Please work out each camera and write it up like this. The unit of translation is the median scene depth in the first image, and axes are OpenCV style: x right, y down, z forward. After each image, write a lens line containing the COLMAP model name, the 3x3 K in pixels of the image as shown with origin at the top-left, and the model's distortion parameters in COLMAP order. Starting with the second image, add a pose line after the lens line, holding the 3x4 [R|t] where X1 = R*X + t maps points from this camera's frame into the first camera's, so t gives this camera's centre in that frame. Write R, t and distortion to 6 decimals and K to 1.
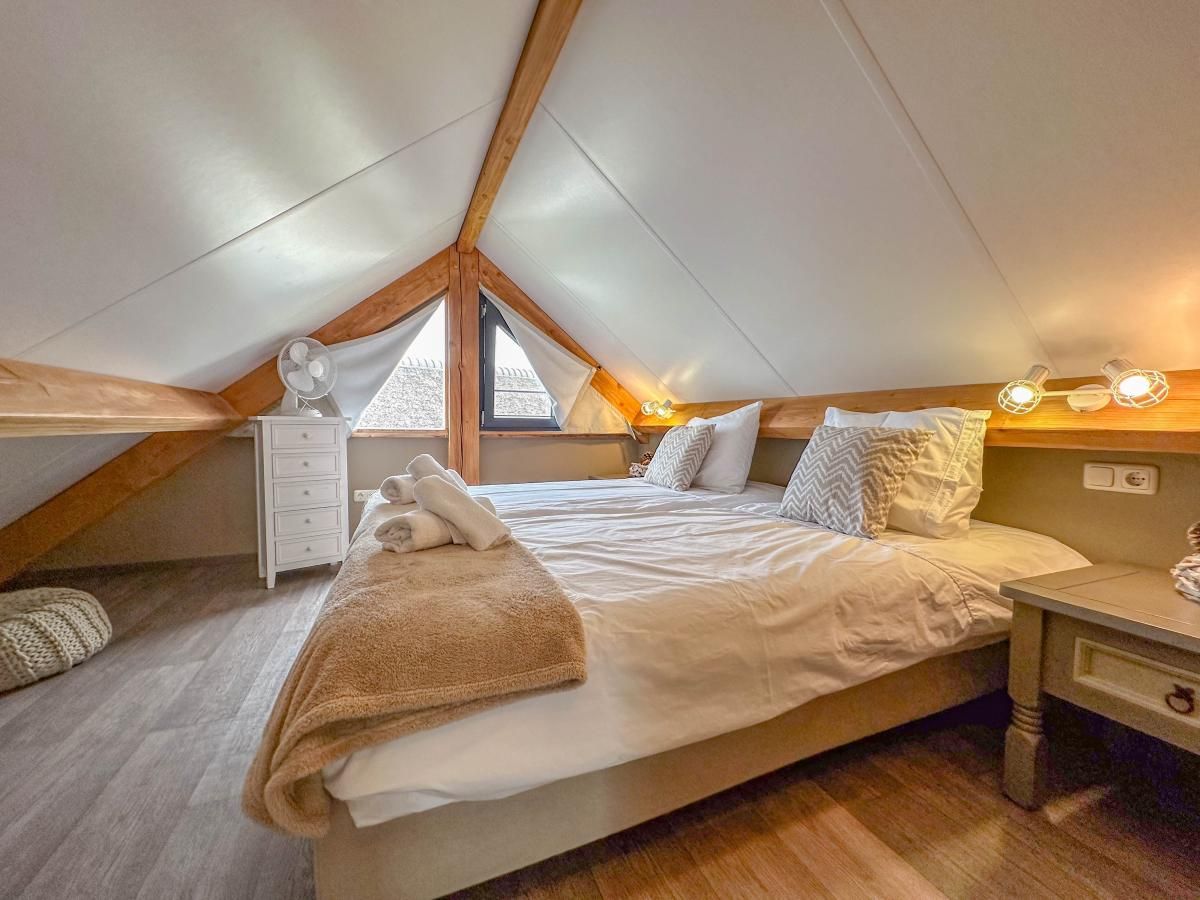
lens RADIAL K [[480.3, 0, 600.2], [0, 480.3, 447.8], [0, 0, 1]] dist [0.000010, -0.000665]
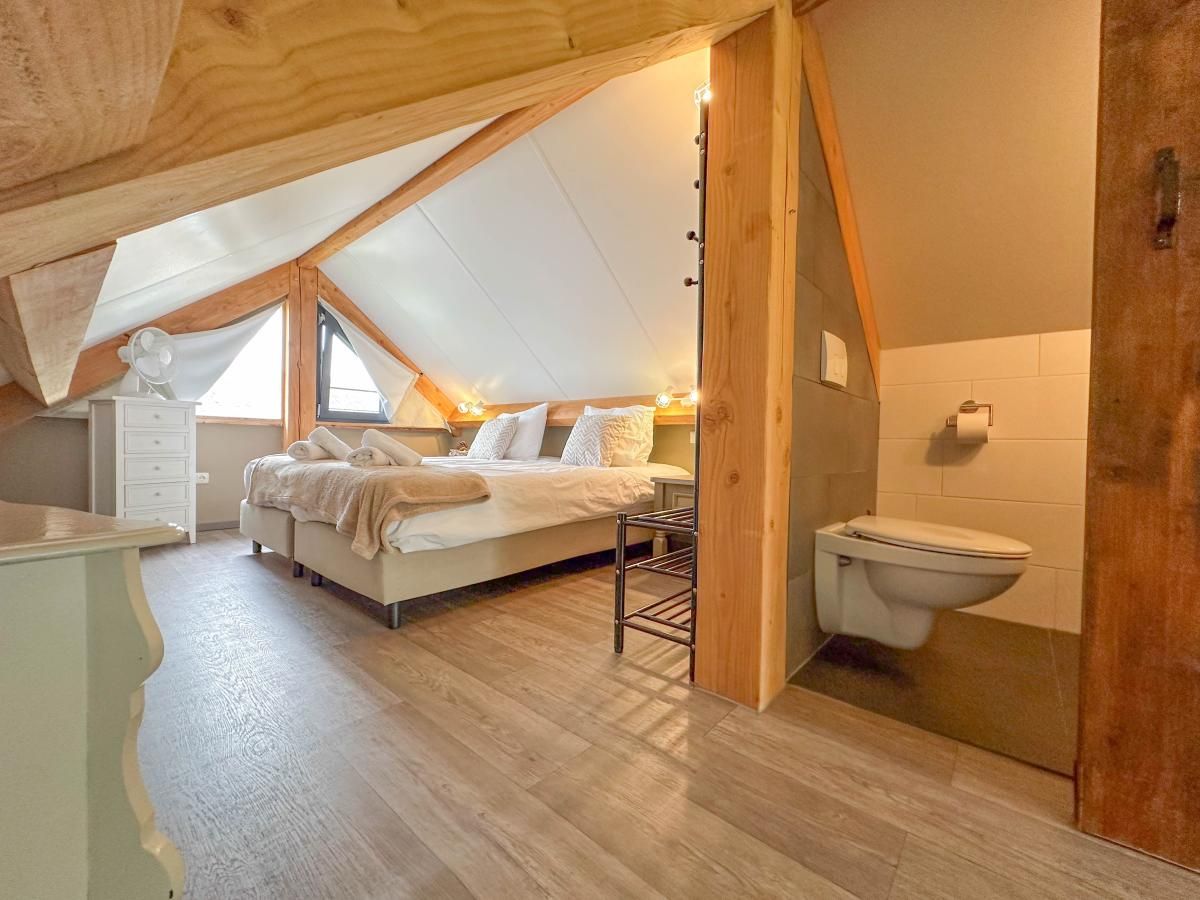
lens RADIAL K [[480.3, 0, 597.8], [0, 480.3, 449.4], [0, 0, 1]] dist [0.000010, -0.000665]
pose [[0.901783, 0.002061, 0.432184, -0.186948], [0.009976, 0.999623, -0.025583, 0.094276], [-0.432074, 0.027382, 0.901423, -0.458785]]
